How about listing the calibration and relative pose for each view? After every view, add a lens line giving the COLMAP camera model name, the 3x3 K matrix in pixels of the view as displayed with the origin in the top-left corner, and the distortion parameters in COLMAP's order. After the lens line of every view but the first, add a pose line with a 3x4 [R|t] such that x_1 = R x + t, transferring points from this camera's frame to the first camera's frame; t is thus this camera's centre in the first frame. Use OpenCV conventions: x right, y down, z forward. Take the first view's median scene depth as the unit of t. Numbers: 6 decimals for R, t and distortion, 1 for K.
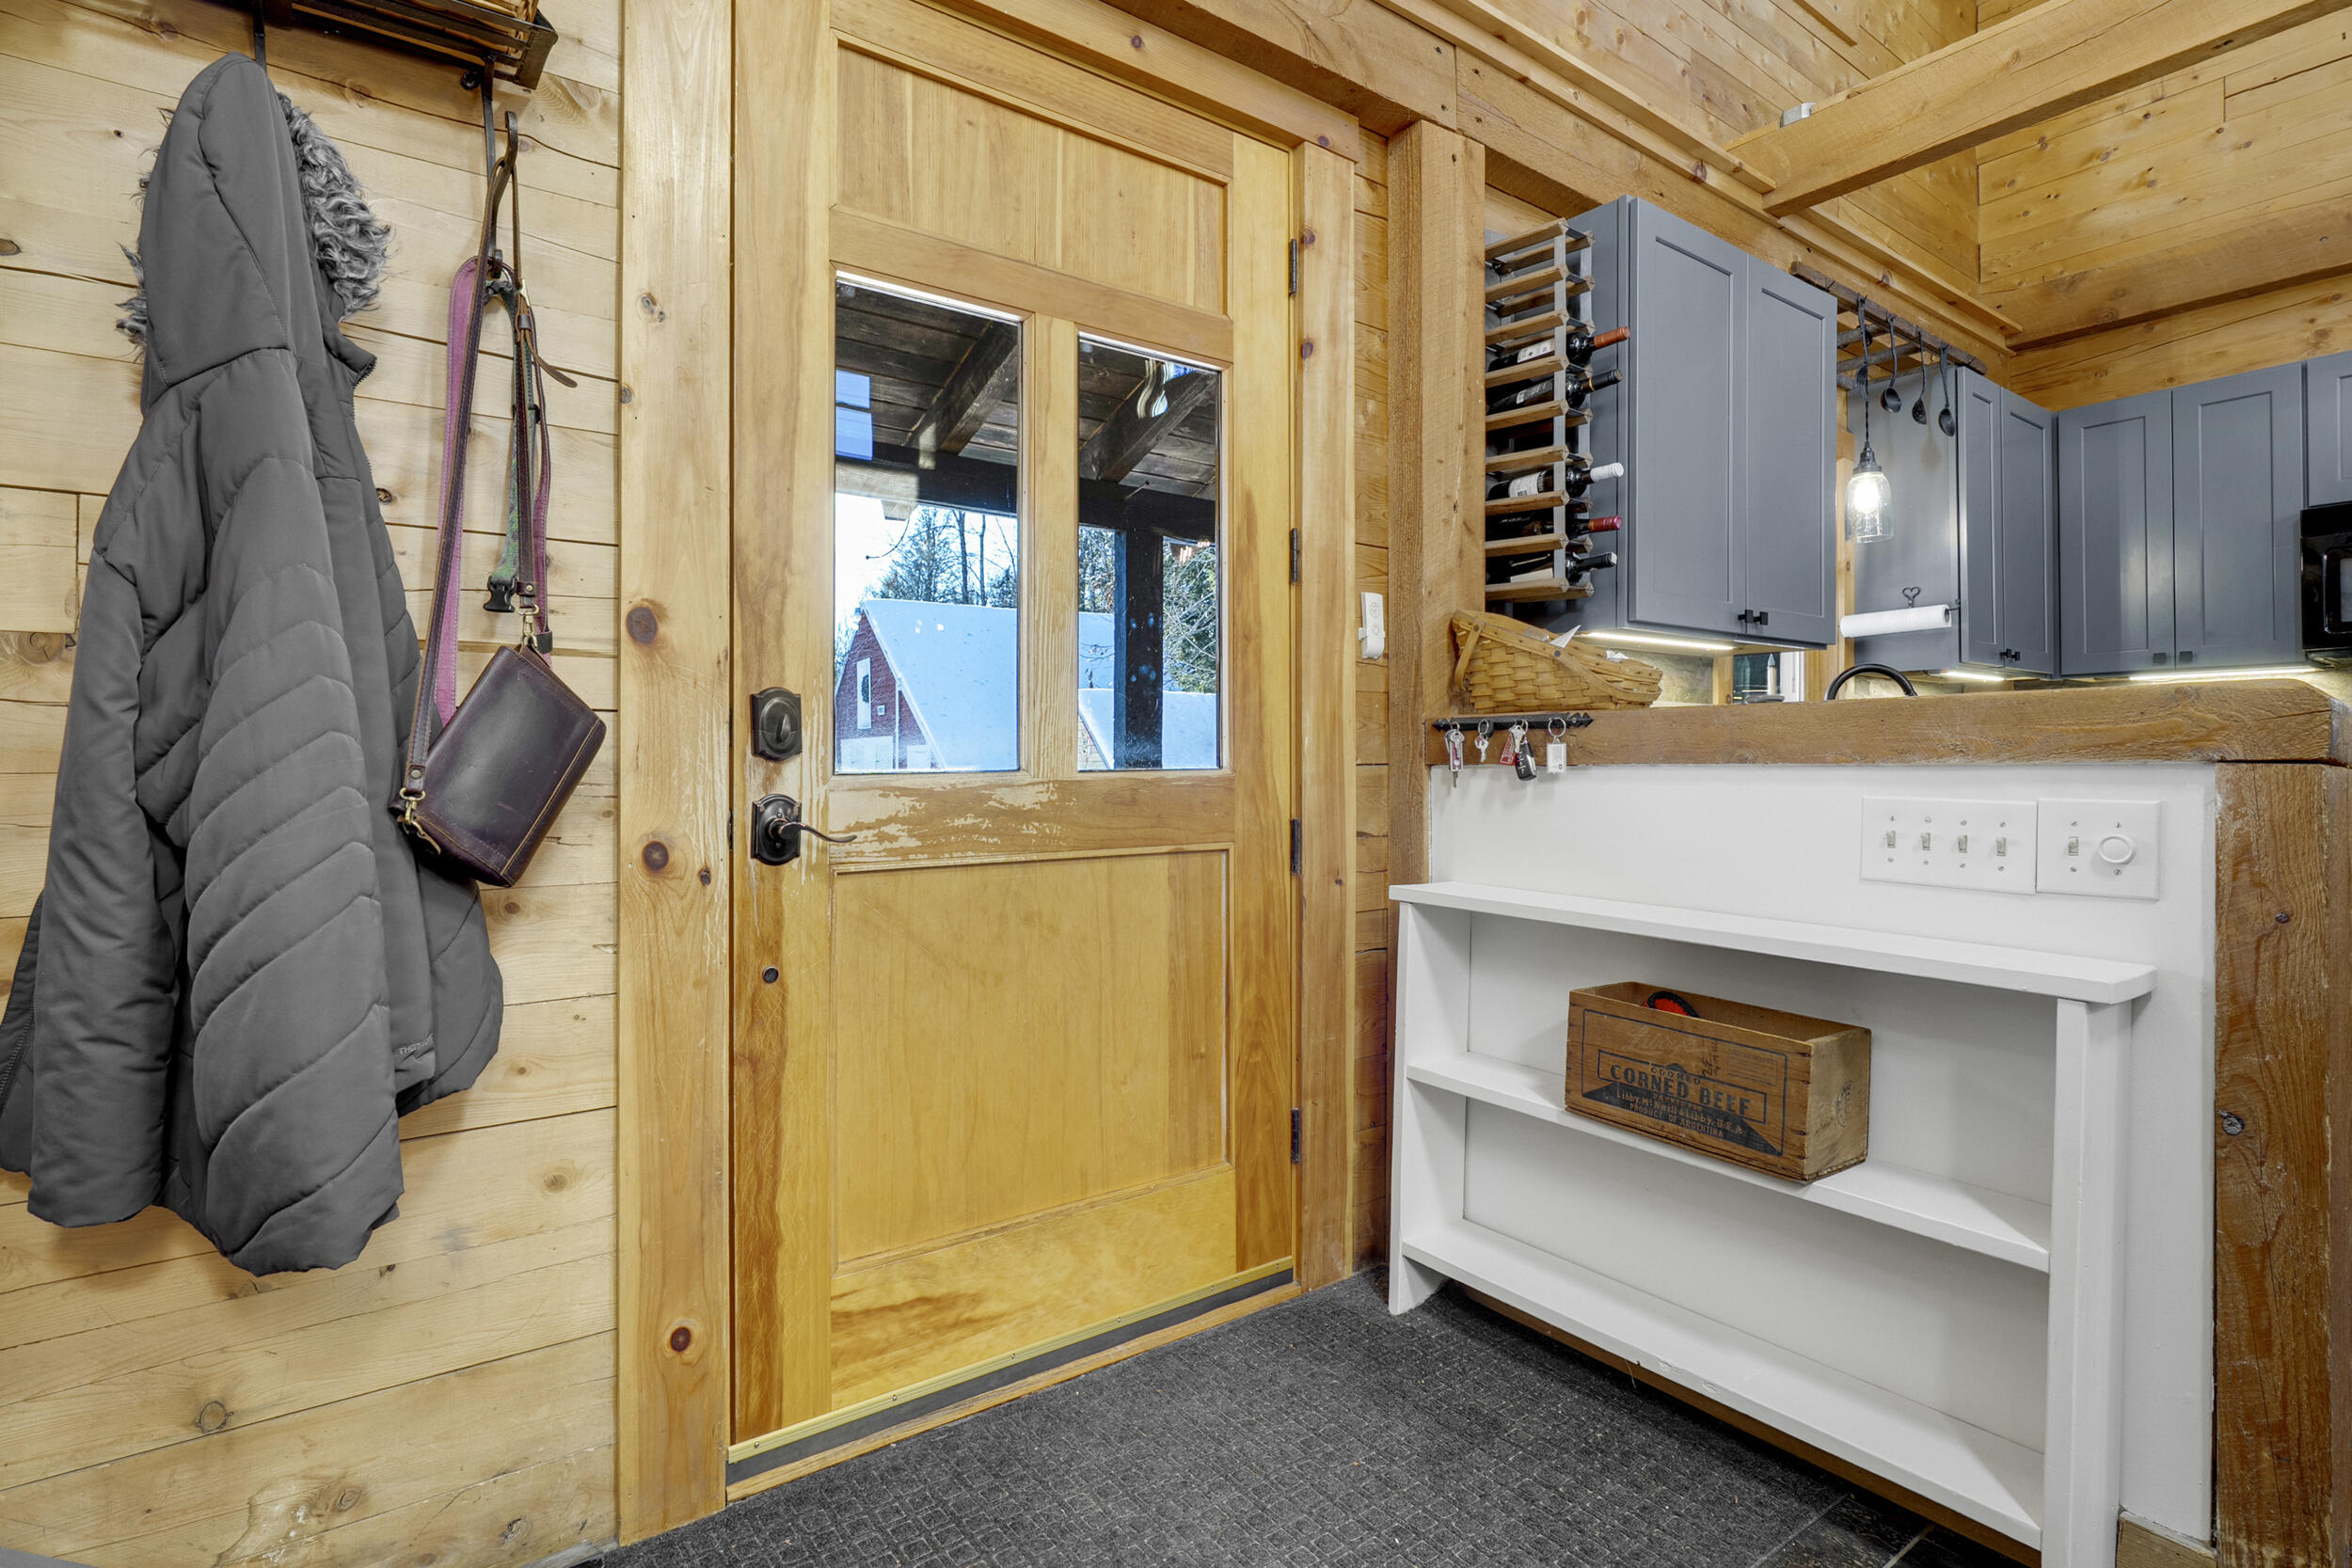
lens RADIAL K [[1166.6, 0, 1165.6], [0, 1166.6, 771.6], [0, 0, 1]] dist [-0.003427, 0.000002]
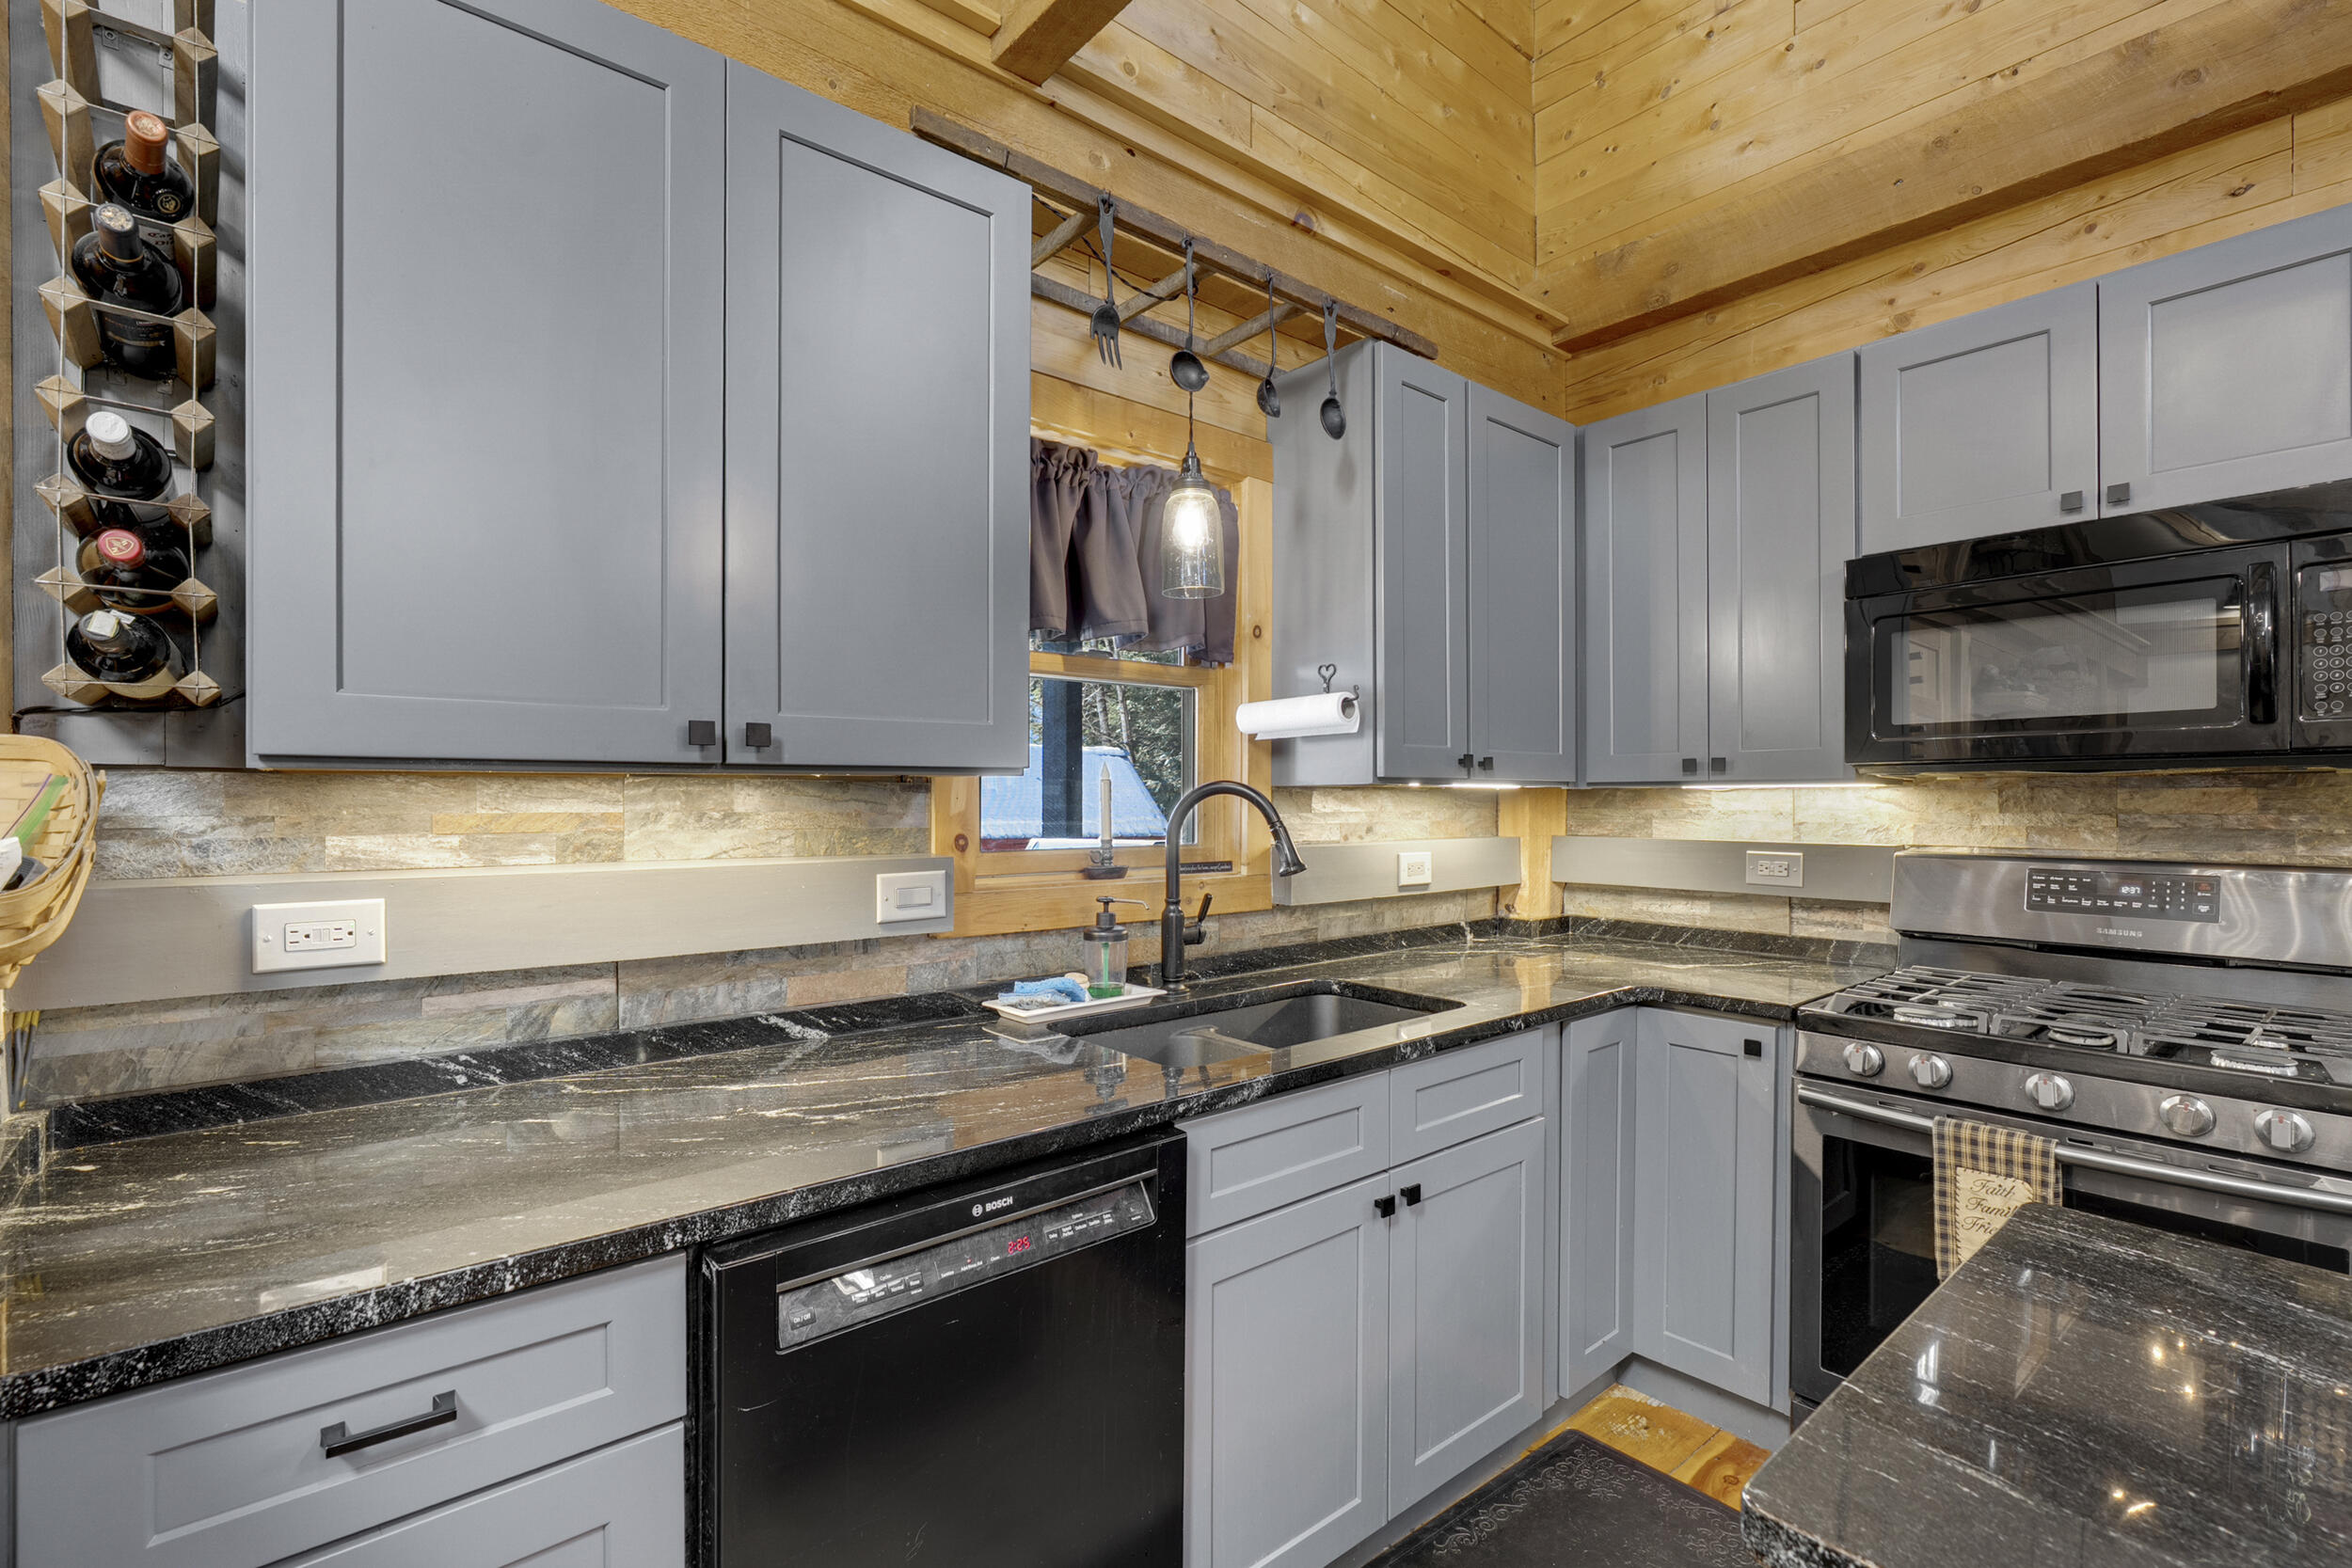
lens RADIAL K [[1051.4, 0, 1188.7], [0, 1051.4, 799.3], [0, 0, 1]] dist [-0.014405, 0.005293]
pose [[0.997937, 0.003418, 0.064113, 0.474726], [-0.003961, 0.999957, 0.008342, -0.075883], [-0.064082, -0.008579, 0.997908, 0.350933]]
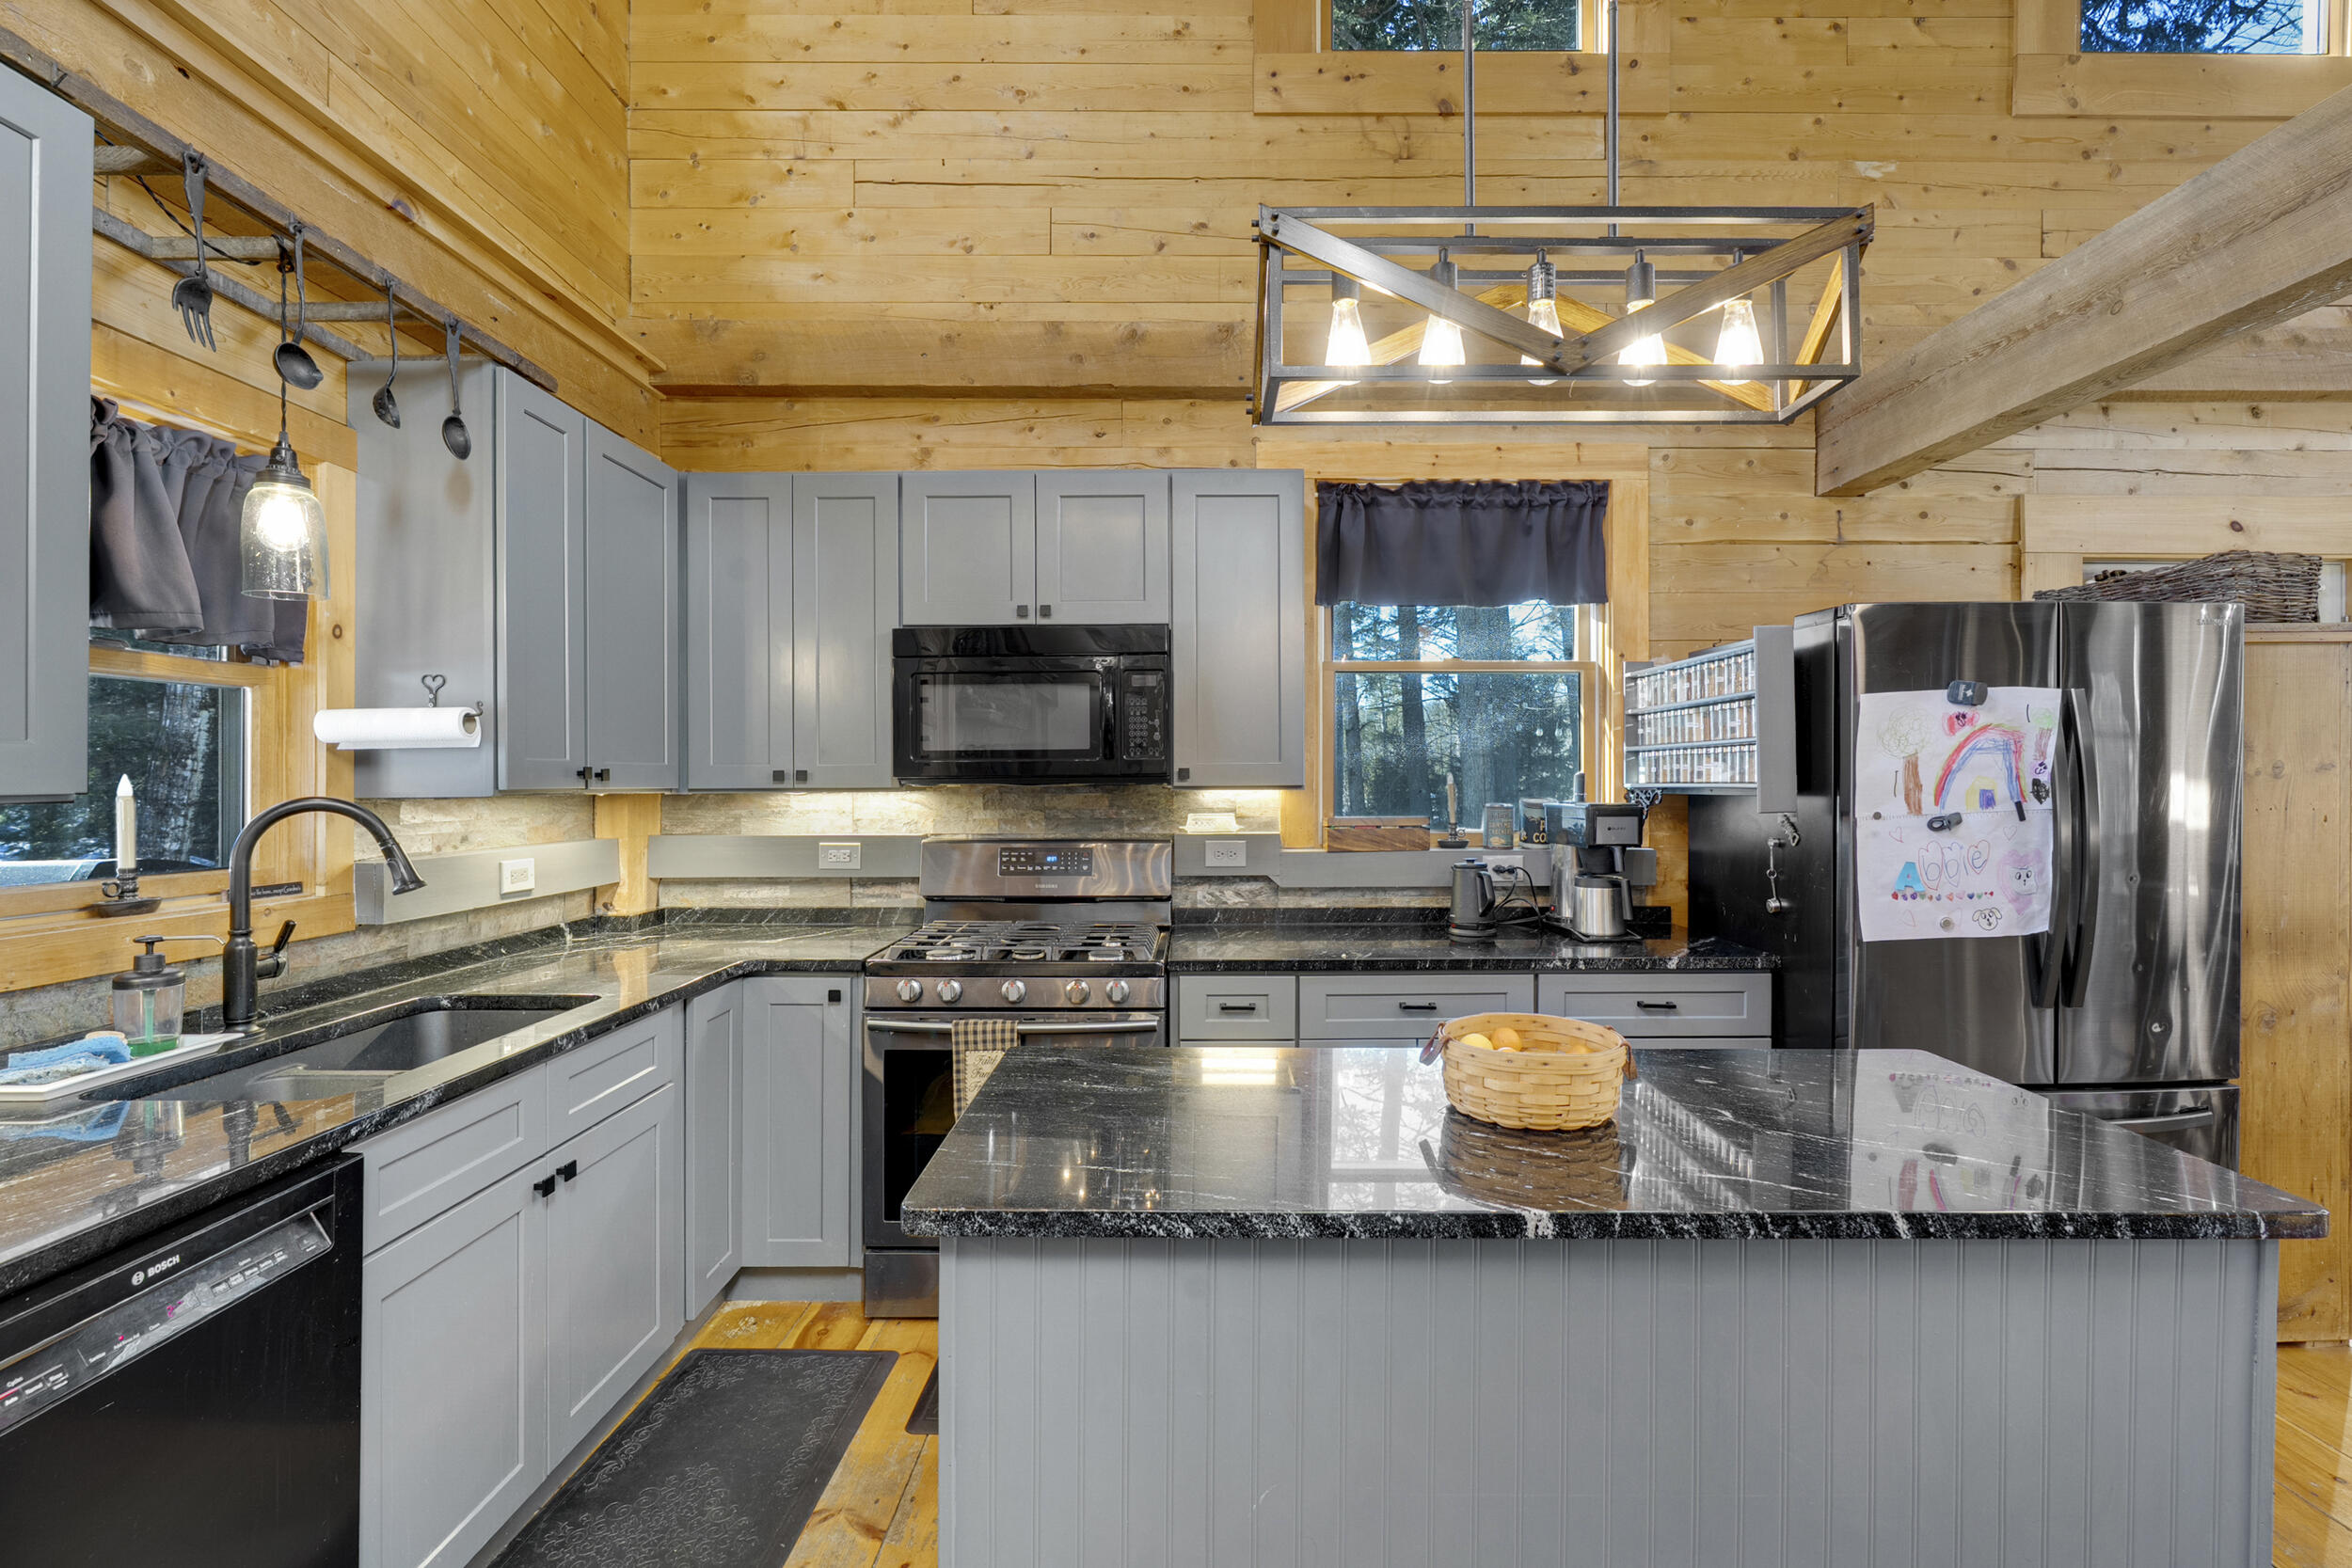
lens RADIAL K [[1047.5, 0, 1176.0], [0, 1047.5, 784.0], [0, 0, 1]] dist [-0.003232, 0.000306]
pose [[0.606884, -0.000559, 0.794790, 0.382936], [-0.005350, 0.999974, 0.004788, -0.091187], [-0.794772, -0.007158, 0.606866, 0.263438]]
